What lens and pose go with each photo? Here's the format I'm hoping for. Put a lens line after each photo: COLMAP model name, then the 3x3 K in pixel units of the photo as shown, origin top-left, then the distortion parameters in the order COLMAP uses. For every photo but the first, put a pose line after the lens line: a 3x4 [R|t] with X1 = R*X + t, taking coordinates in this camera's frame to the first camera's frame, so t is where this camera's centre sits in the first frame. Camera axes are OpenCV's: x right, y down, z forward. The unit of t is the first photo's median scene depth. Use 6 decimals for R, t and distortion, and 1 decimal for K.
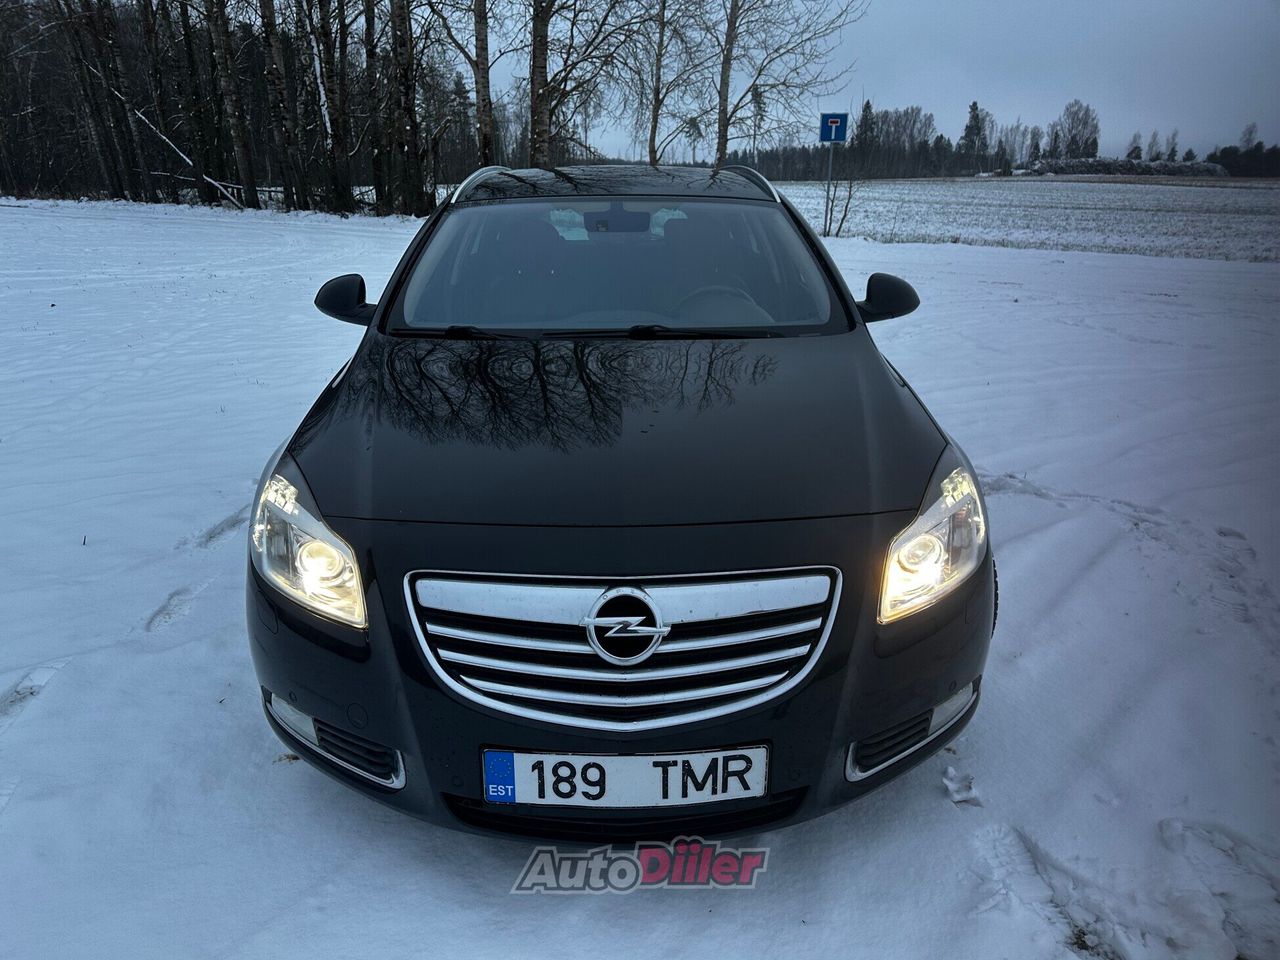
lens RADIAL K [[904.3, 0, 640.0], [0, 904.3, 480.0], [0, 0, 1]] dist [0.053883, -0.046585]
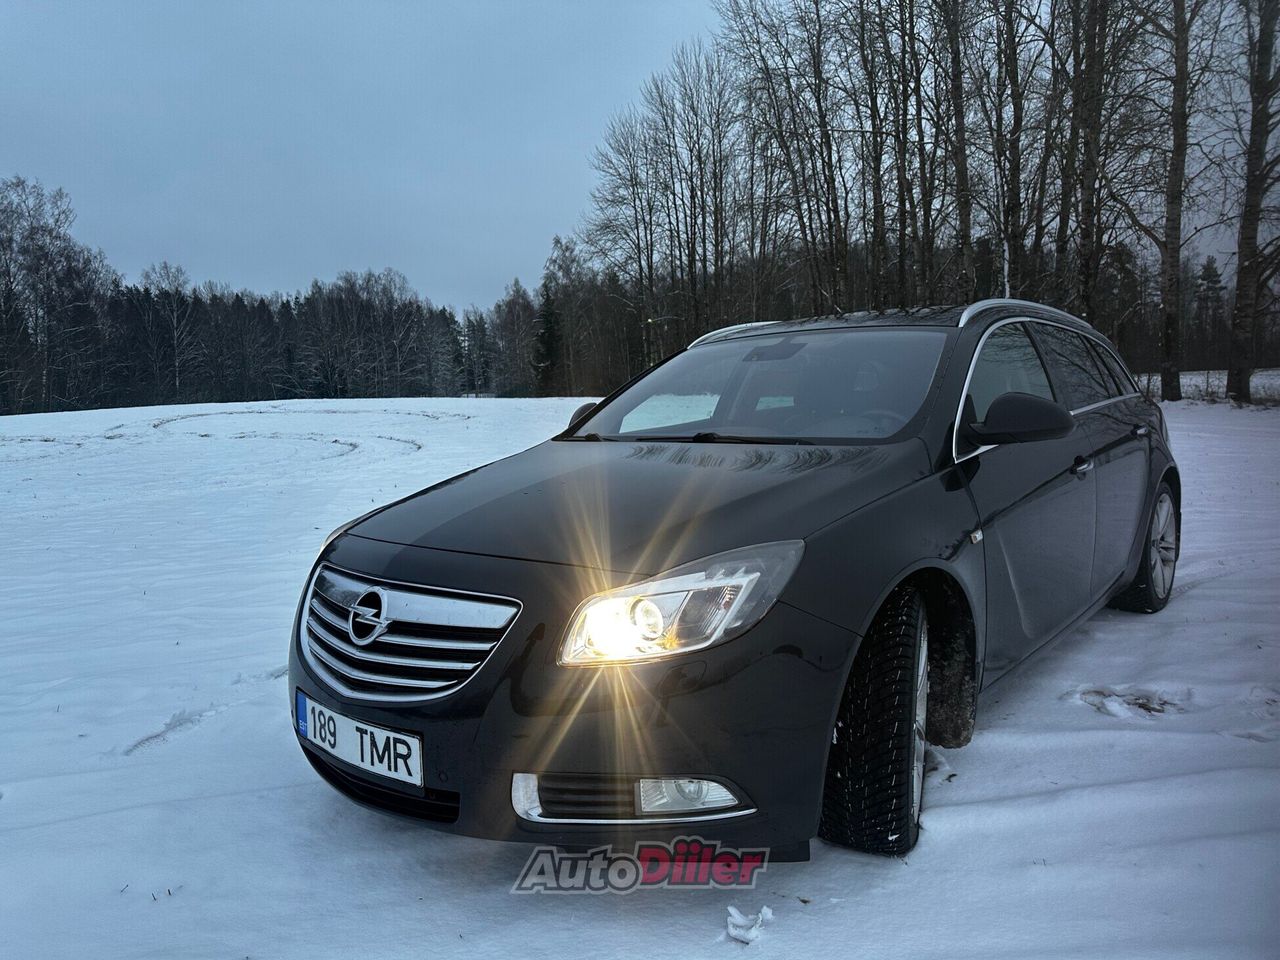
lens RADIAL K [[904.3, 0, 640.0], [0, 904.3, 480.0], [0, 0, 1]] dist [0.053883, -0.046585]
pose [[0.734307, 0.046317, -0.677236, 1.109094], [-0.183400, 0.974104, -0.132236, 0.072914], [0.653573, 0.221307, 0.723785, 0.267153]]
